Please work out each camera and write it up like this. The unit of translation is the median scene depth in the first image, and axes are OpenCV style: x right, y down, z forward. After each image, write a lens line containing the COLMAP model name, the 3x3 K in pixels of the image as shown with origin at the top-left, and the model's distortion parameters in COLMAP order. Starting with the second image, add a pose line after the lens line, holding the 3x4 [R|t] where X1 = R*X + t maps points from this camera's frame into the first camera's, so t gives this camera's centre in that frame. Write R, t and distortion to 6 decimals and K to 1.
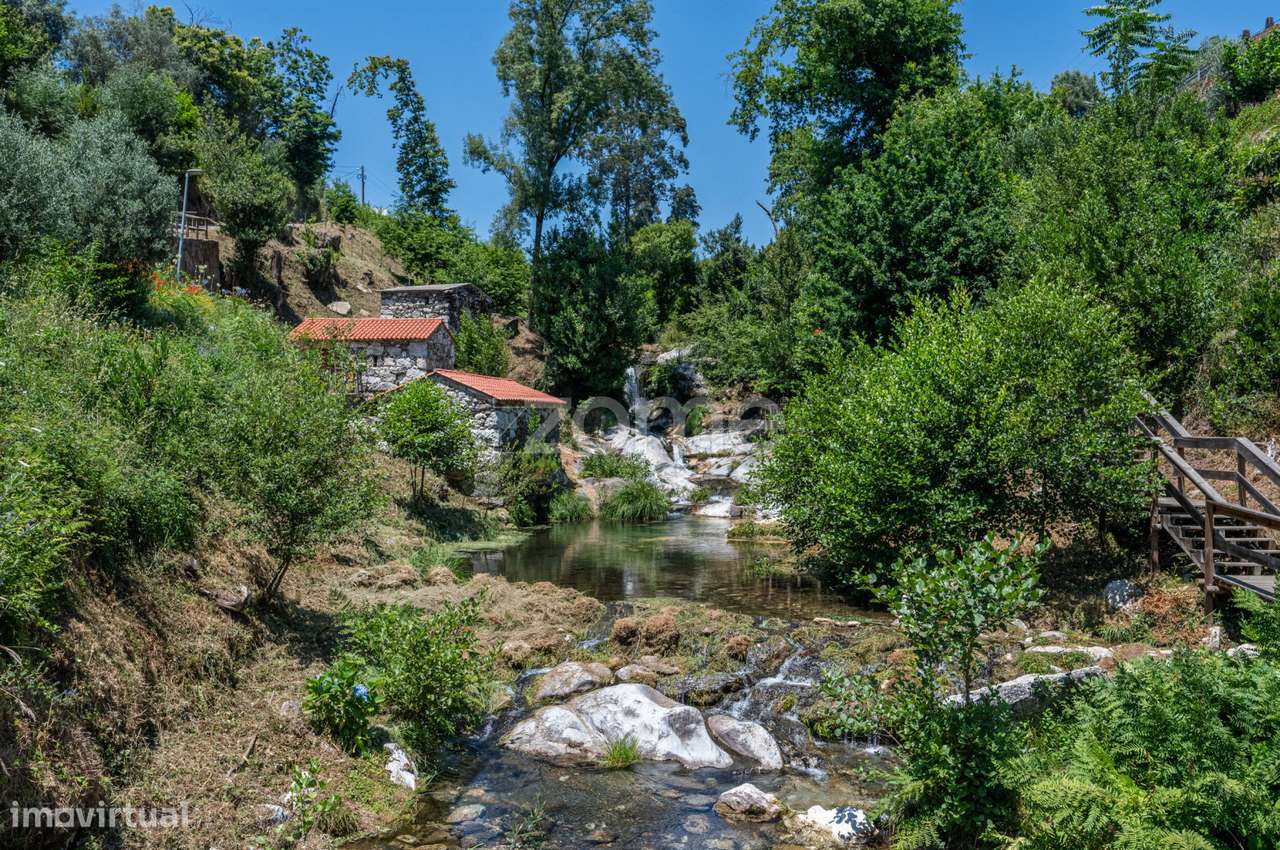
lens RADIAL K [[1036.5, 0, 640.0], [0, 1036.5, 425.0], [0, 0, 1]] dist [-0.007221, 0.003040]
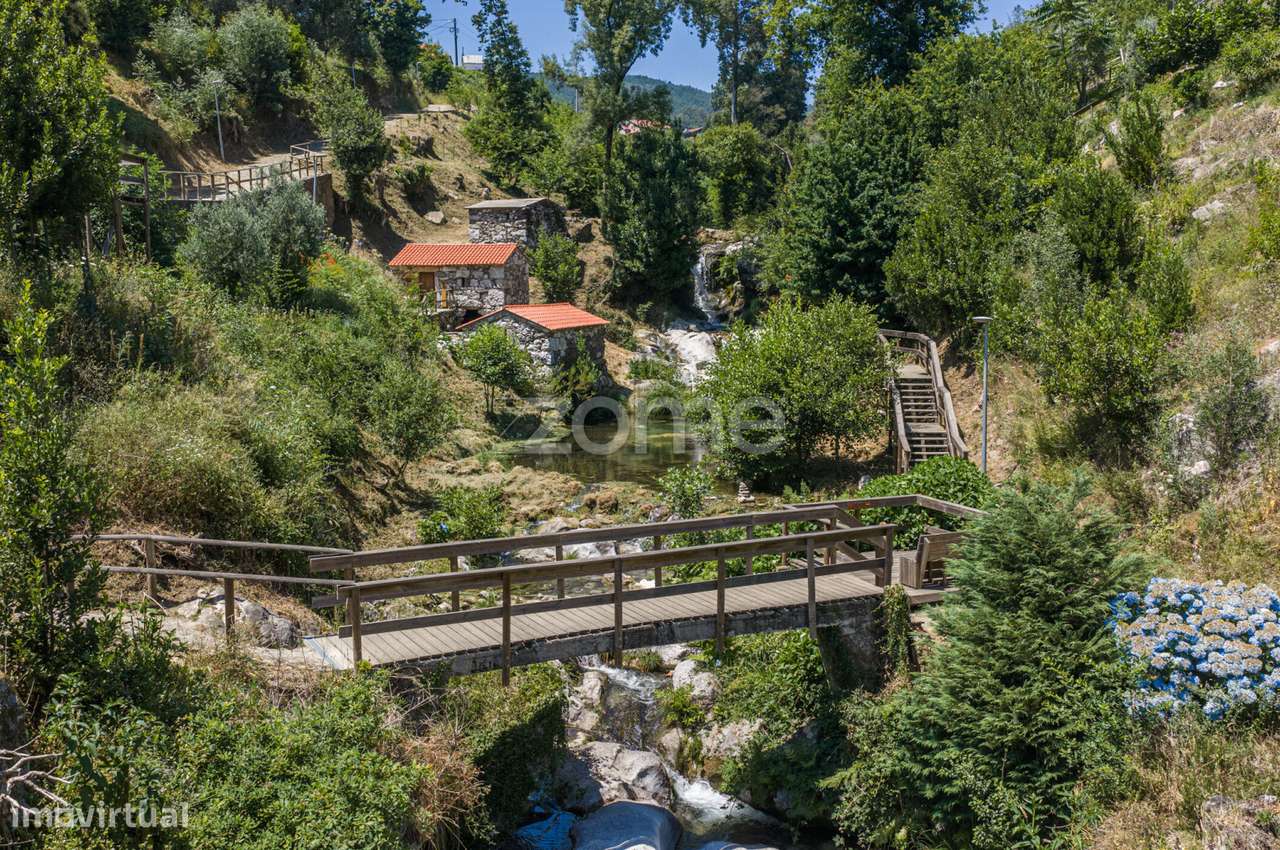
lens RADIAL K [[1036.5, 0, 640.0], [0, 1036.5, 425.0], [0, 0, 1]] dist [-0.007221, 0.003040]
pose [[0.995632, 0.002580, -0.093329, 0.214838], [0.009077, 0.992208, 0.124258, -0.139245], [0.092922, -0.124562, 0.987851, -0.677793]]
